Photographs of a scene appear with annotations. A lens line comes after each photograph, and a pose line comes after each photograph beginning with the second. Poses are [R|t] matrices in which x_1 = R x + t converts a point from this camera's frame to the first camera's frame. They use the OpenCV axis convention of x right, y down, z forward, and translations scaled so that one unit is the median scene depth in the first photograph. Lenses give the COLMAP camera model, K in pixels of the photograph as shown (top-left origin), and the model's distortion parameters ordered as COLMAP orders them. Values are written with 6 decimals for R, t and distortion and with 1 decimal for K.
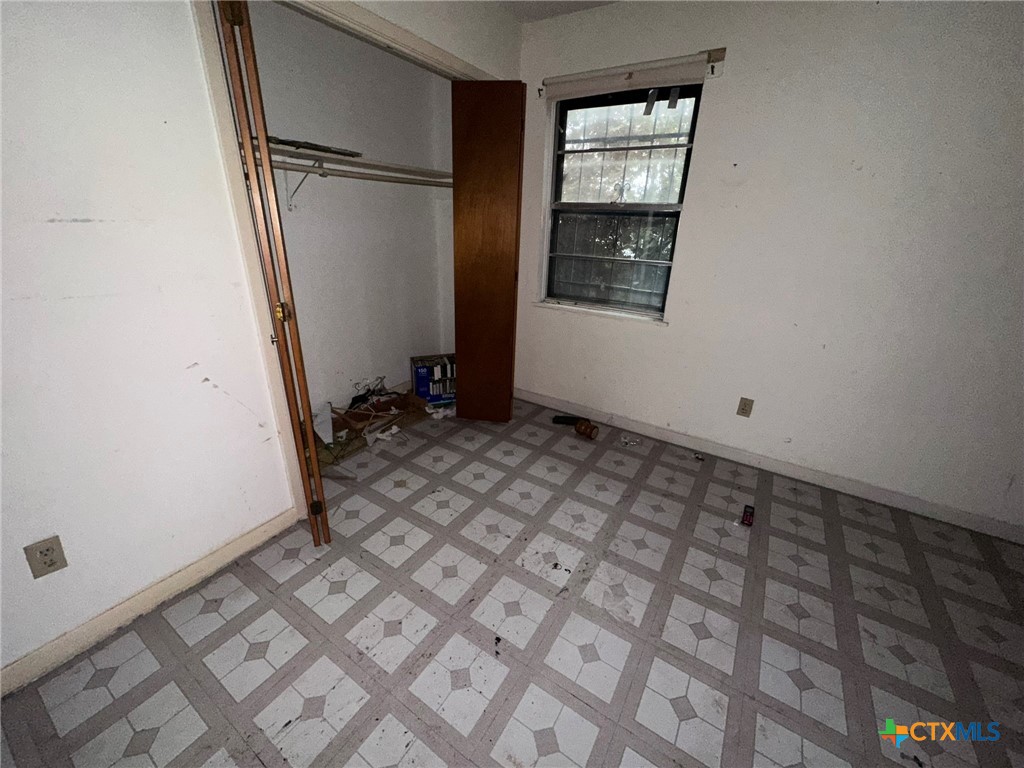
lens RADIAL K [[407.5, 0, 511.4], [0, 407.5, 385.8], [0, 0, 1]] dist [-0.003501, 0.001432]
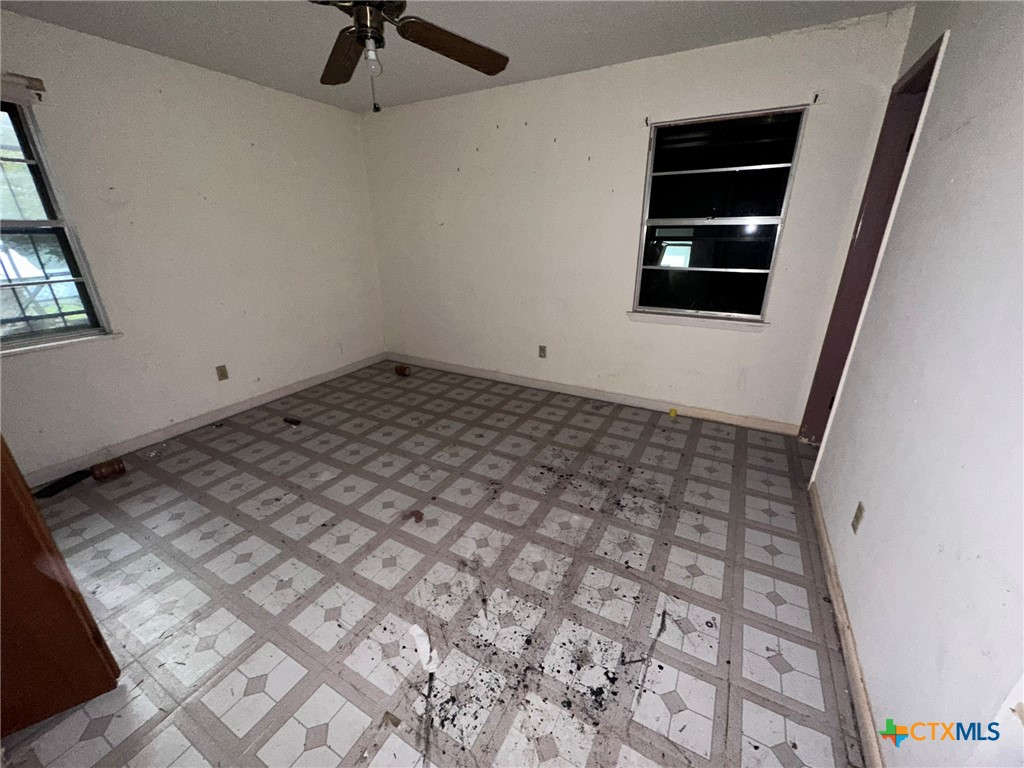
lens RADIAL K [[407.5, 0, 508.6], [0, 407.5, 389.0], [0, 0, 1]] dist [-0.003501, 0.001432]
pose [[-0.064035, -0.394179, 0.916800, -1.069792], [0.379450, 0.840068, 0.387691, -0.094207], [-0.922994, 0.372705, 0.095777, 0.048227]]
